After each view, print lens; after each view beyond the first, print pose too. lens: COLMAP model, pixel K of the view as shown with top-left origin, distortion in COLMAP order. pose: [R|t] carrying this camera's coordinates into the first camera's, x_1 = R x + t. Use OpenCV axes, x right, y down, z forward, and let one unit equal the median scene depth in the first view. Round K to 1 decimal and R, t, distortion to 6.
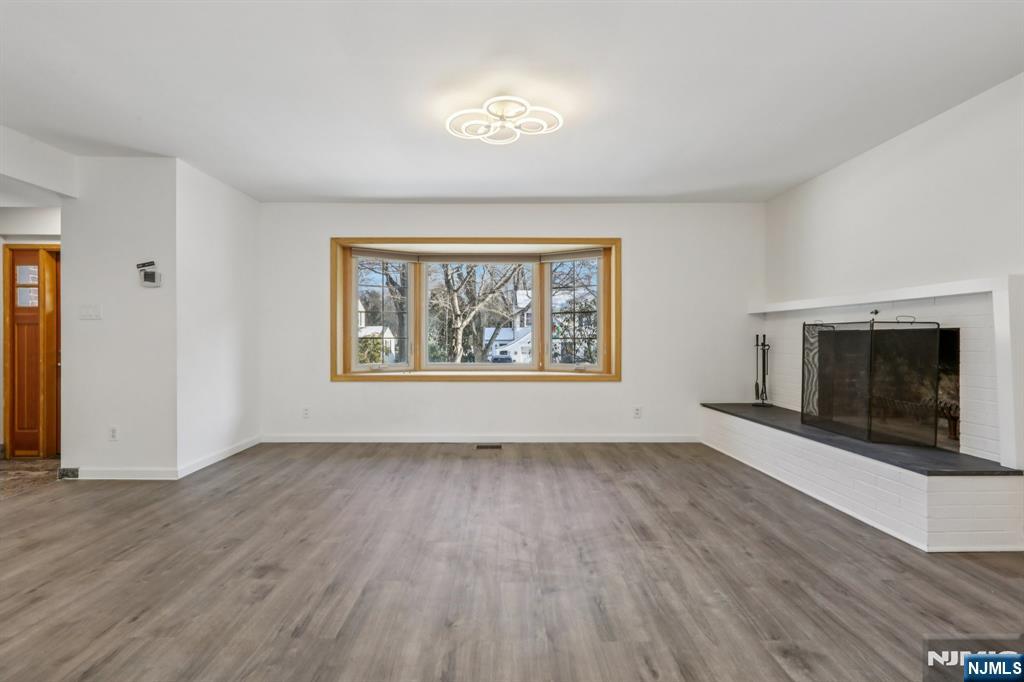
lens RADIAL K [[473.0, 0, 509.5], [0, 473.0, 328.9], [0, 0, 1]] dist [0.001308, -0.000194]
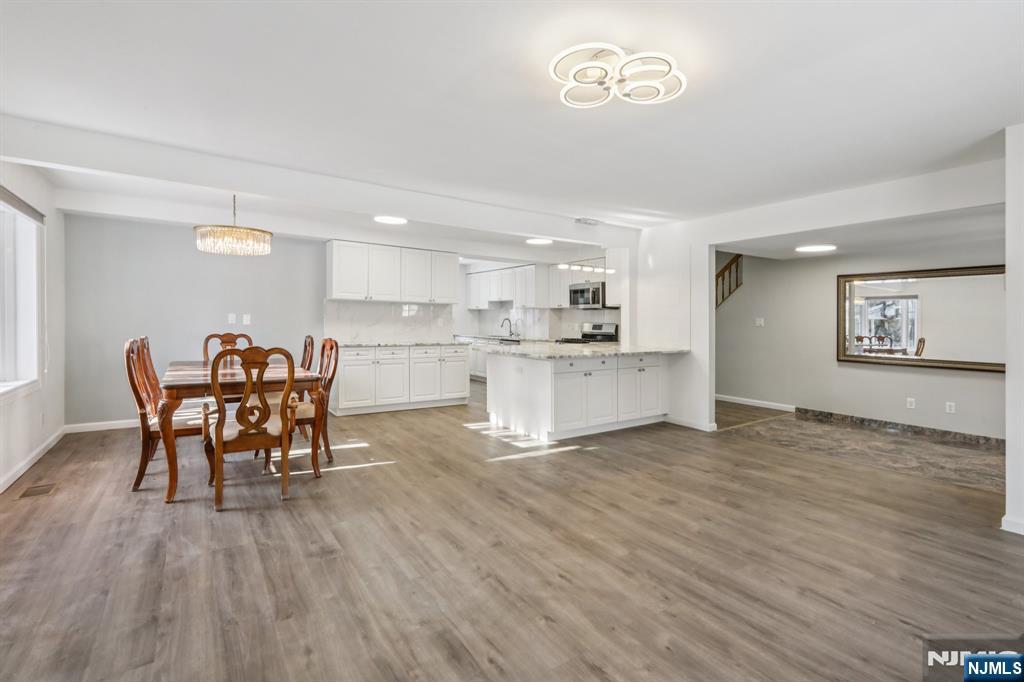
lens RADIAL K [[473.0, 0, 509.5], [0, 473.0, 328.9], [0, 0, 1]] dist [0.001308, -0.000194]
pose [[-0.837281, -0.004490, -0.546755, 0.634087], [-0.005669, 0.999984, 0.000469, -0.025395], [0.546744, 0.003492, -0.837293, 1.744069]]
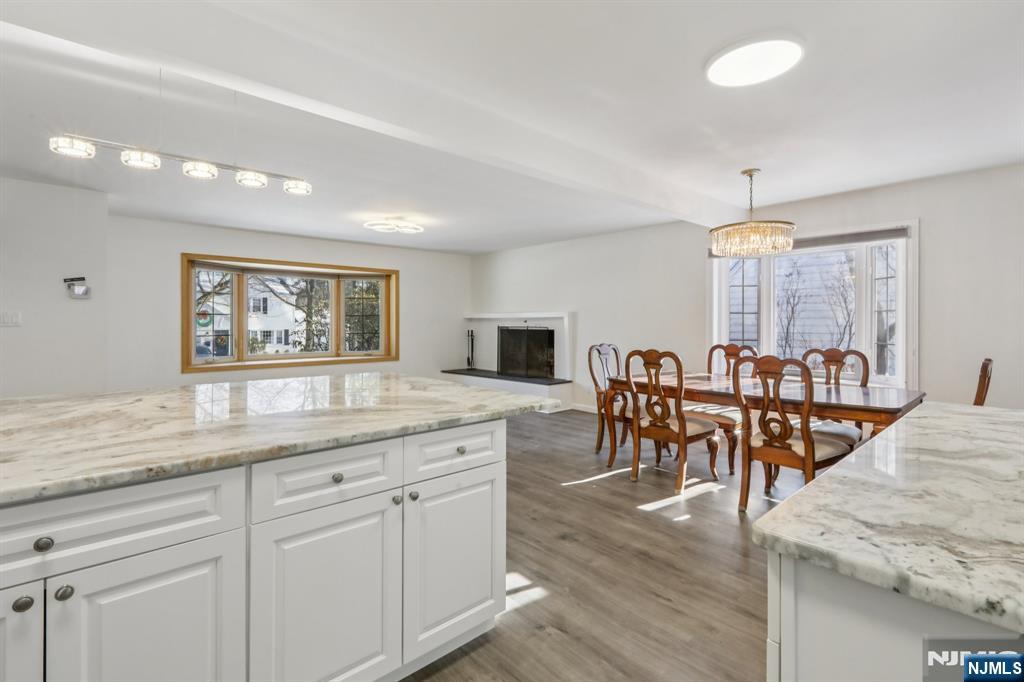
lens RADIAL K [[473.0, 0, 509.5], [0, 473.0, 328.9], [0, 0, 1]] dist [0.001308, -0.000194]
pose [[0.749082, -0.008433, 0.662423, -1.028979], [-0.012156, 0.999576, 0.026471, -0.080213], [-0.662366, -0.027881, 0.748662, -0.833231]]
